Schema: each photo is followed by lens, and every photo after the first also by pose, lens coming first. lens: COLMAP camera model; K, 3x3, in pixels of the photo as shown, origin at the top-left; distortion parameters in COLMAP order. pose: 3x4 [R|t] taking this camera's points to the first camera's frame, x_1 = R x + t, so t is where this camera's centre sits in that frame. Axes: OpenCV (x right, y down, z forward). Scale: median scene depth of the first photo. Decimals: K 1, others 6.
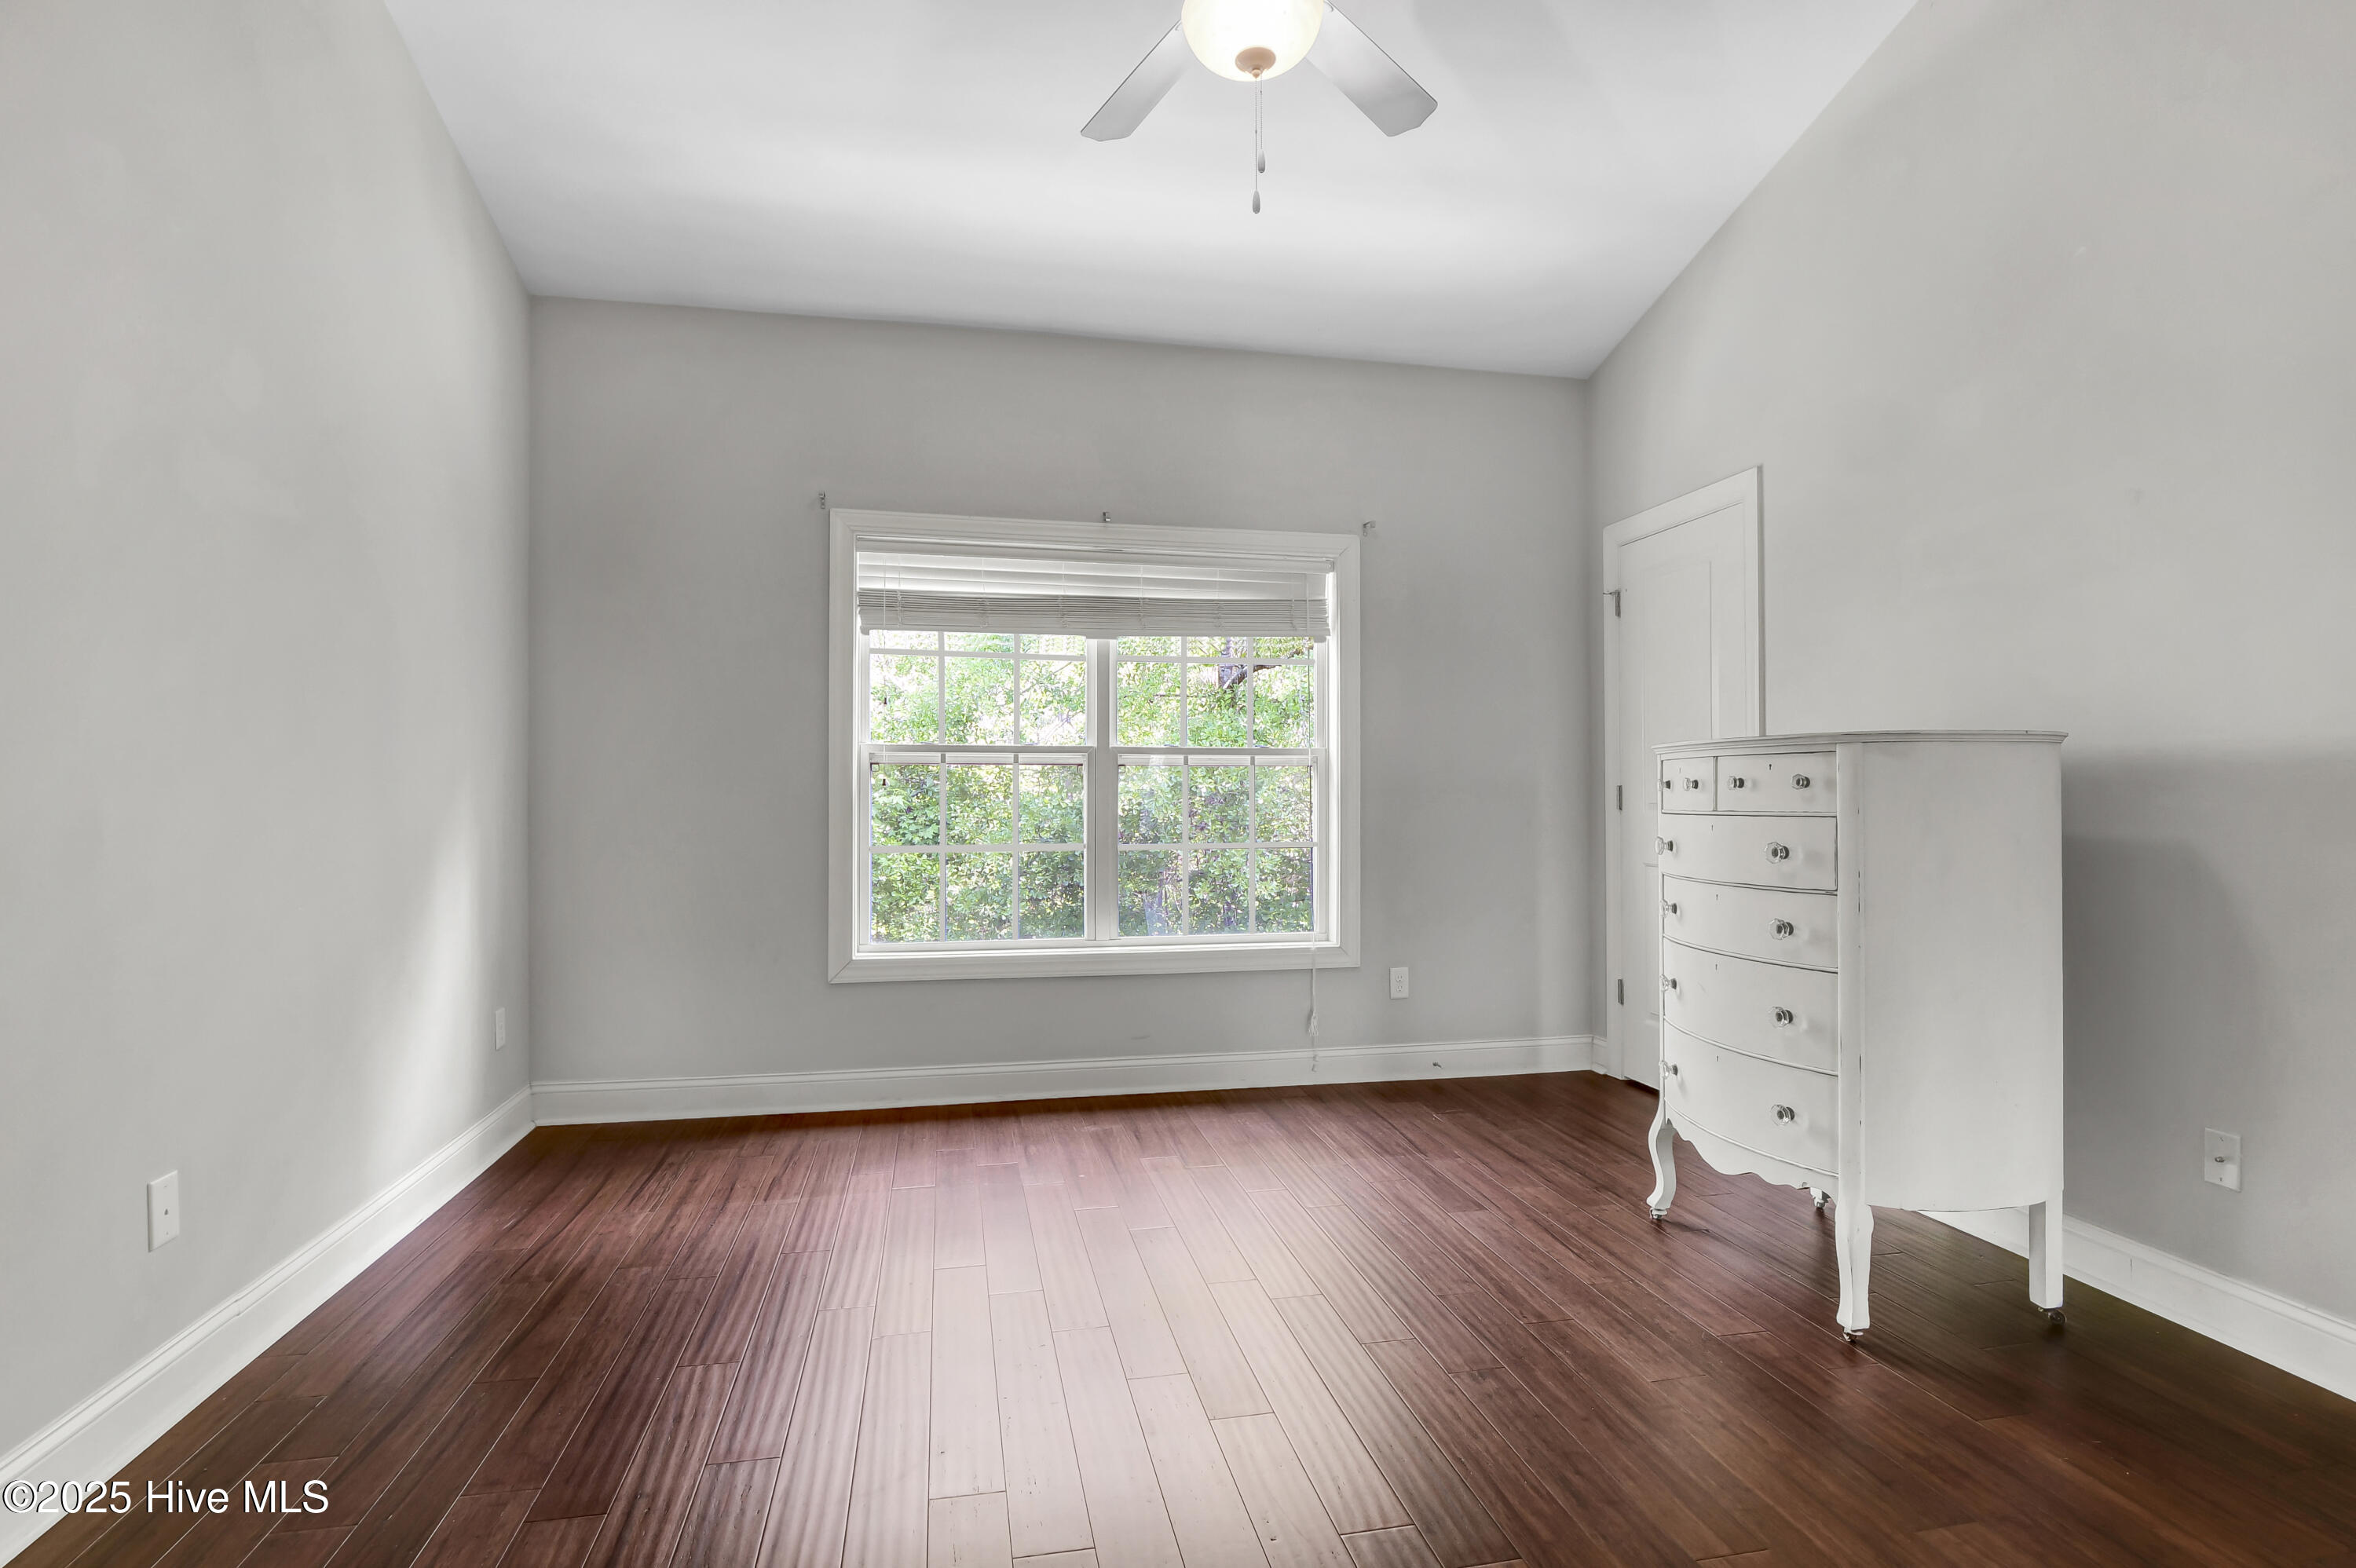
lens RADIAL K [[1174.2, 0, 1176.8], [0, 1174.2, 780.1], [0, 0, 1]] dist [-0.004008, -0.004666]
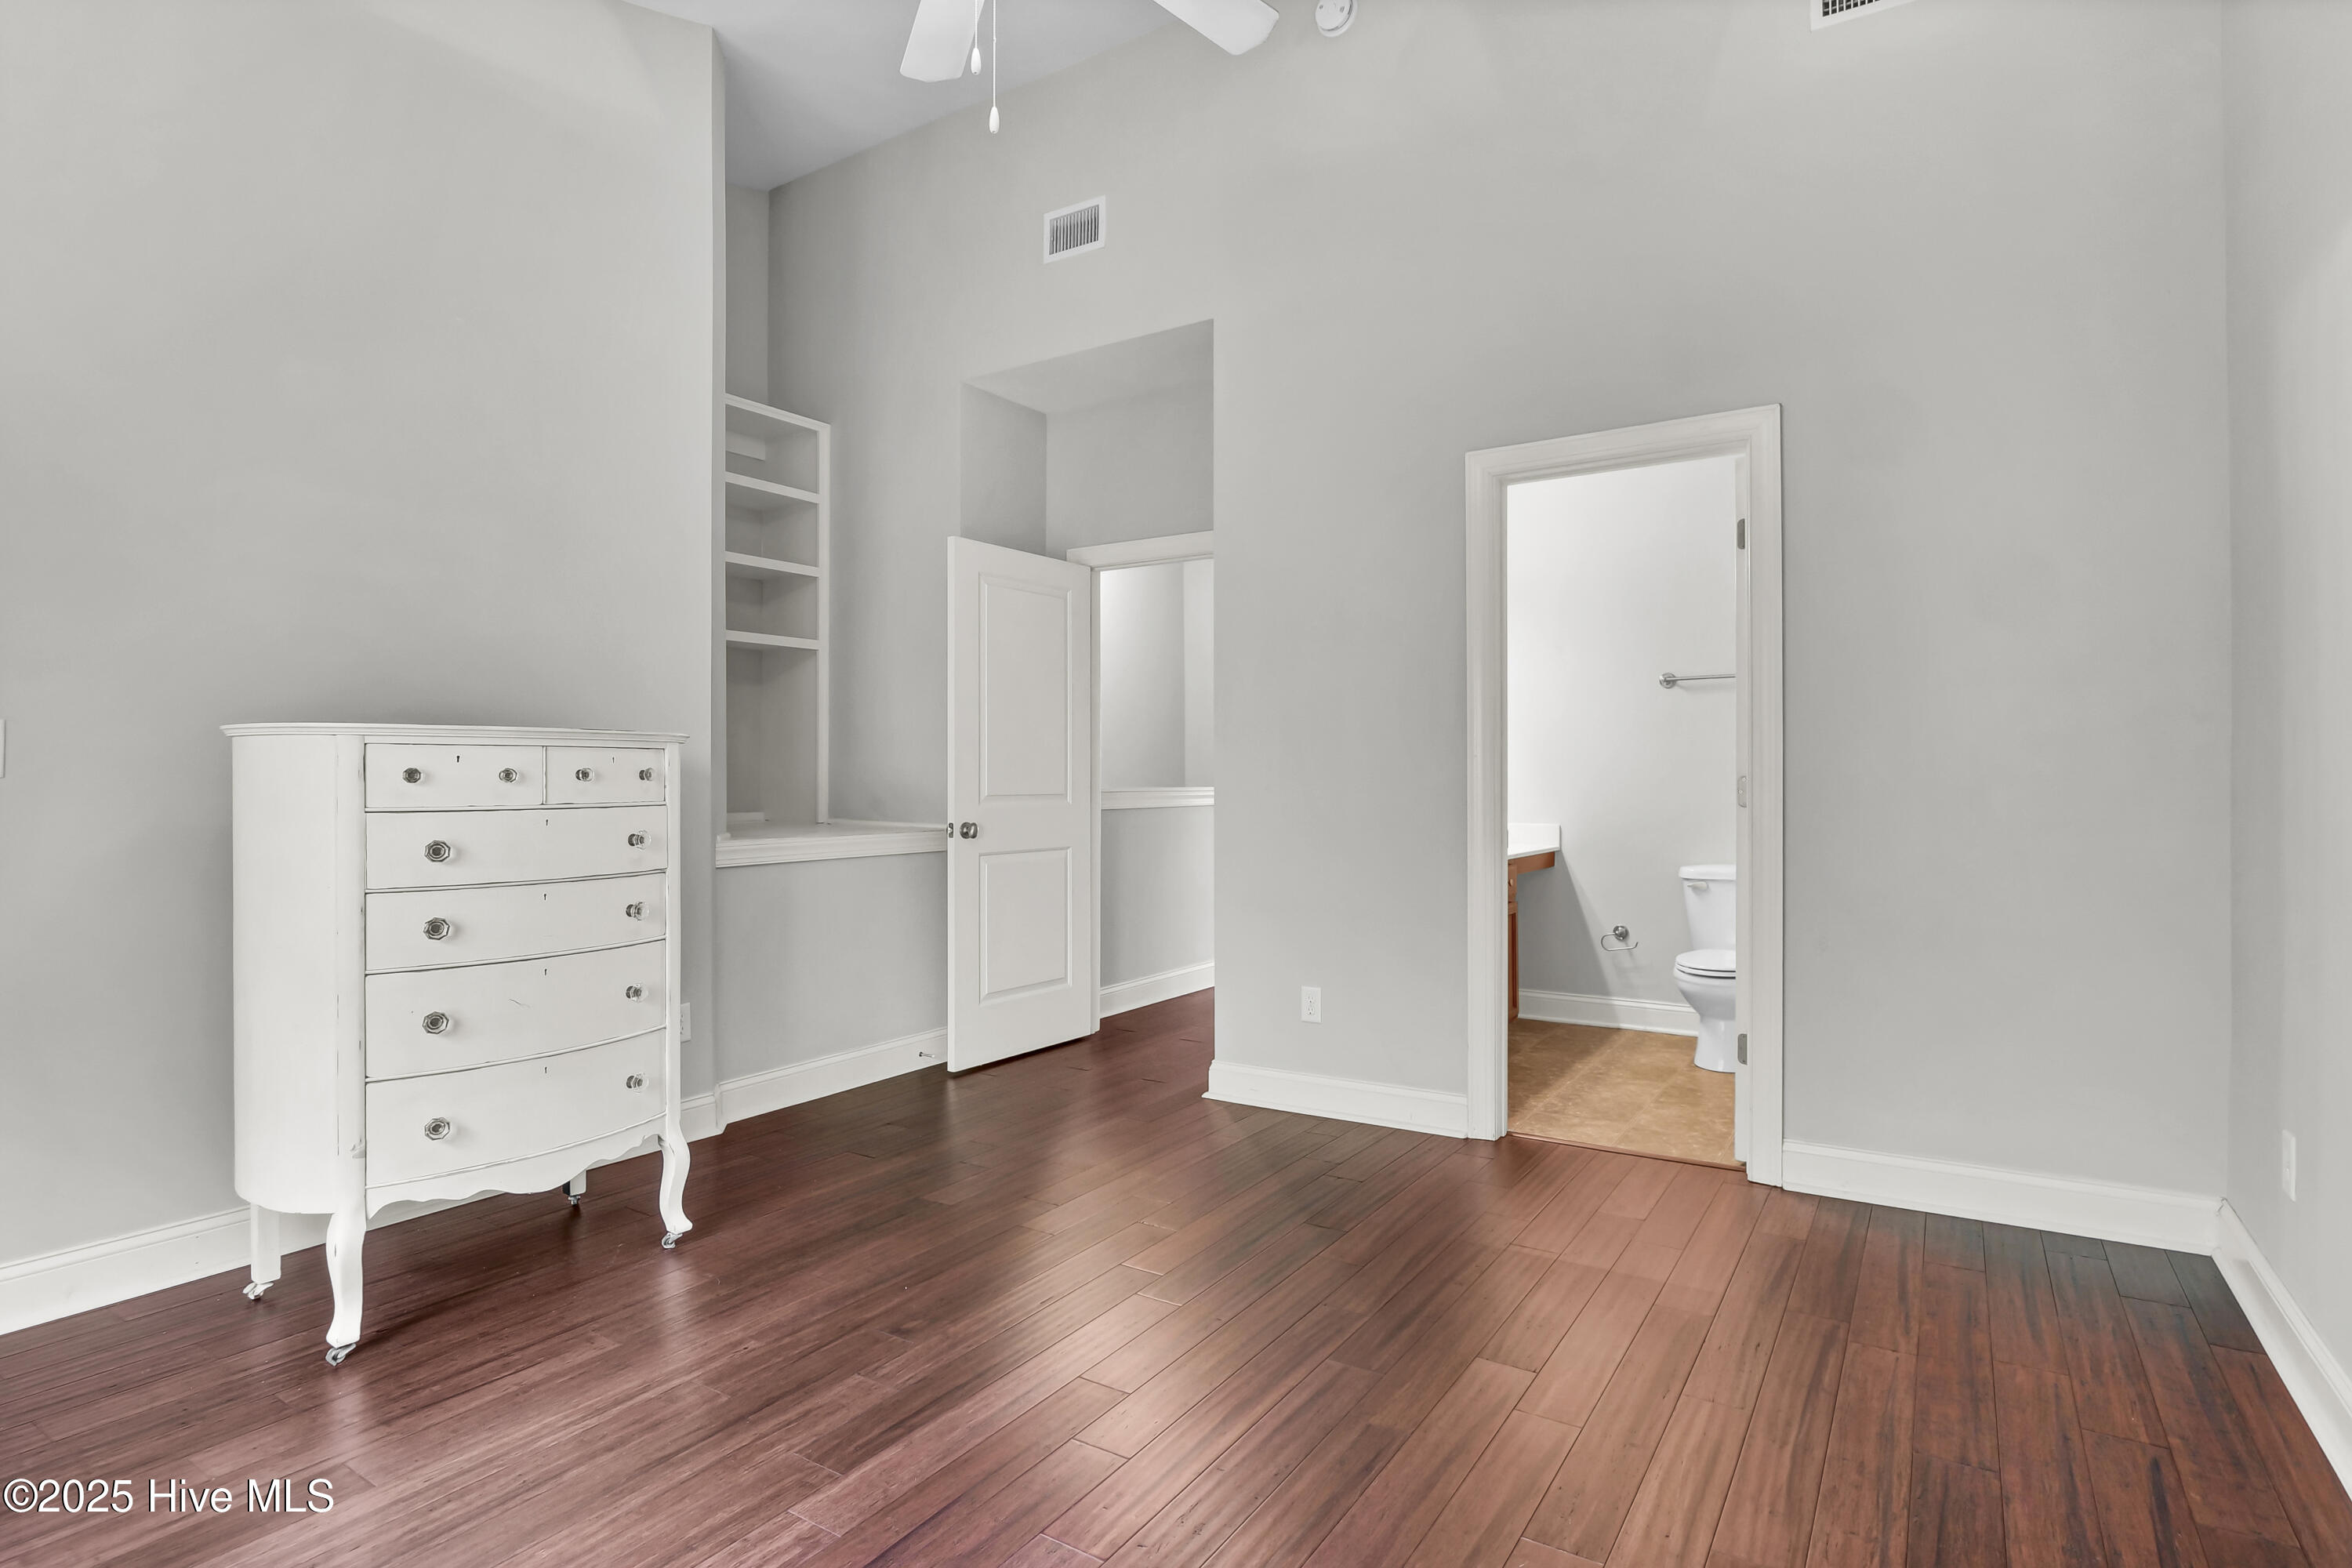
lens RADIAL K [[1172.3, 0, 1172.5], [0, 1172.3, 788.4], [0, 0, 1]] dist [-0.004008, -0.004666]
pose [[-0.703934, 0.001584, 0.710264, -0.564304], [-0.000106, 0.999997, -0.002336, 0.016032], [-0.710266, -0.001719, -0.703932, 1.335076]]
